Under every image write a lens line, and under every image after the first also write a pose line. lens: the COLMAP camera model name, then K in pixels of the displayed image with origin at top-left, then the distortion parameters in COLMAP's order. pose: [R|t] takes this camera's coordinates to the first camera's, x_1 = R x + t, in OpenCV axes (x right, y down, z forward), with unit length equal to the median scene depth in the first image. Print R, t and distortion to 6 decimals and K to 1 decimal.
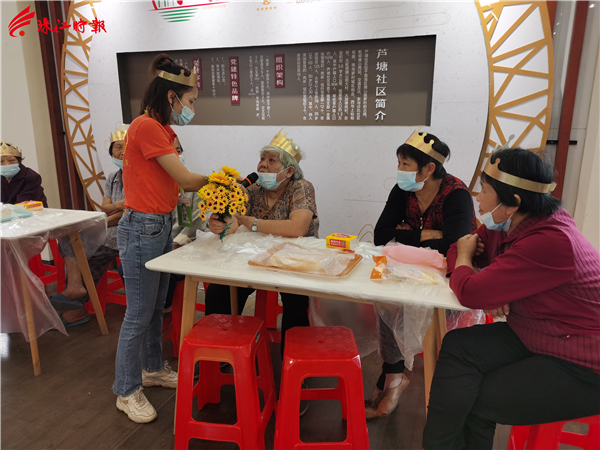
lens RADIAL K [[464.1, 0, 299.9], [0, 464.1, 224.1], [0, 0, 1]] dist [0.002115, -0.000936]
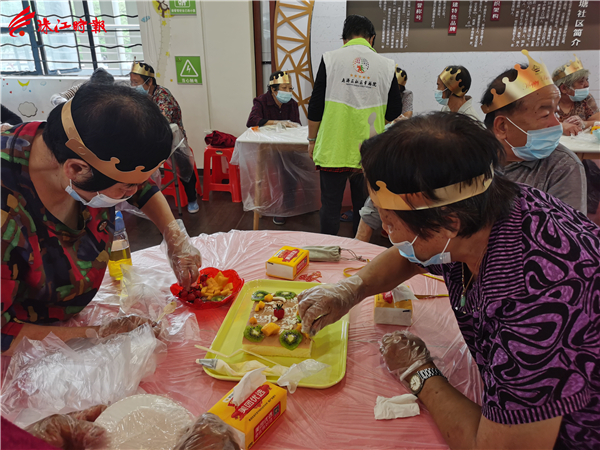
lens RADIAL K [[464.1, 0, 299.9], [0, 464.1, 226.6], [0, 0, 1]] dist [0.002115, -0.000936]
pose [[0.972922, -0.087167, 0.214068, -0.904513], [0.061629, 0.990465, 0.123207, 0.076791], [-0.222766, -0.106678, 0.969017, -0.173897]]
